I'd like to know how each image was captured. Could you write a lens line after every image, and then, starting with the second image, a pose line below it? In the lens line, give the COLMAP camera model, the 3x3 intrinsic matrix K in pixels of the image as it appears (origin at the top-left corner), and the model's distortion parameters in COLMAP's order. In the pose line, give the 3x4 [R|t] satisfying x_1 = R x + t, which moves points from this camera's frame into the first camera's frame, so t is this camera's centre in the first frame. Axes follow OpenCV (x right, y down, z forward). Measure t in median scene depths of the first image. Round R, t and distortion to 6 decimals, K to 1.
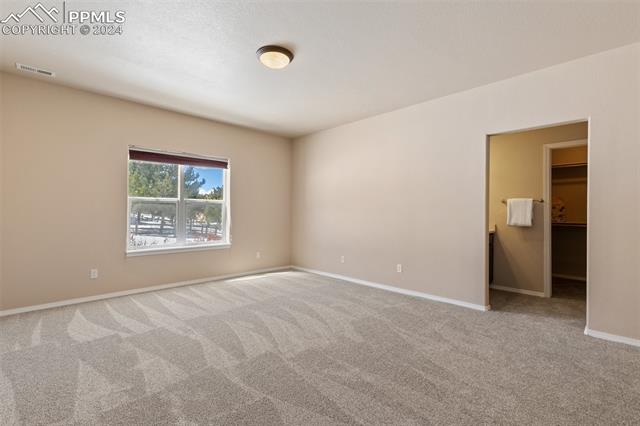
lens RADIAL K [[289.3, 0, 321.1], [0, 289.3, 211.2], [0, 0, 1]] dist [0.002867, 0.000180]
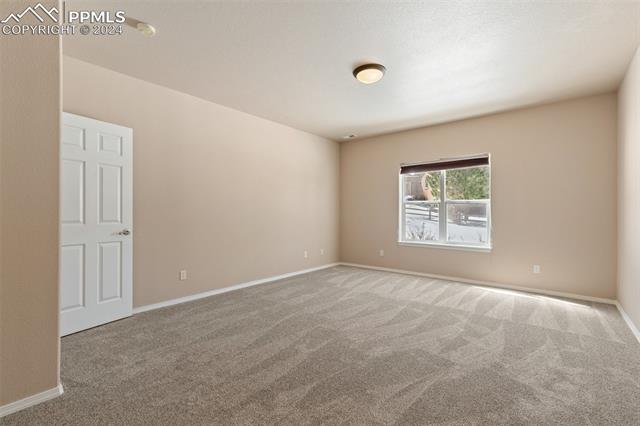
lens RADIAL K [[289.3, 0, 321.1], [0, 289.3, 213.5], [0, 0, 1]] dist [0.002867, 0.000180]
pose [[0.103621, 0.000563, -0.994617, 0.703876], [0.004288, 0.999990, 0.001013, 0.004255], [0.994608, -0.004370, 0.103618, 0.524011]]
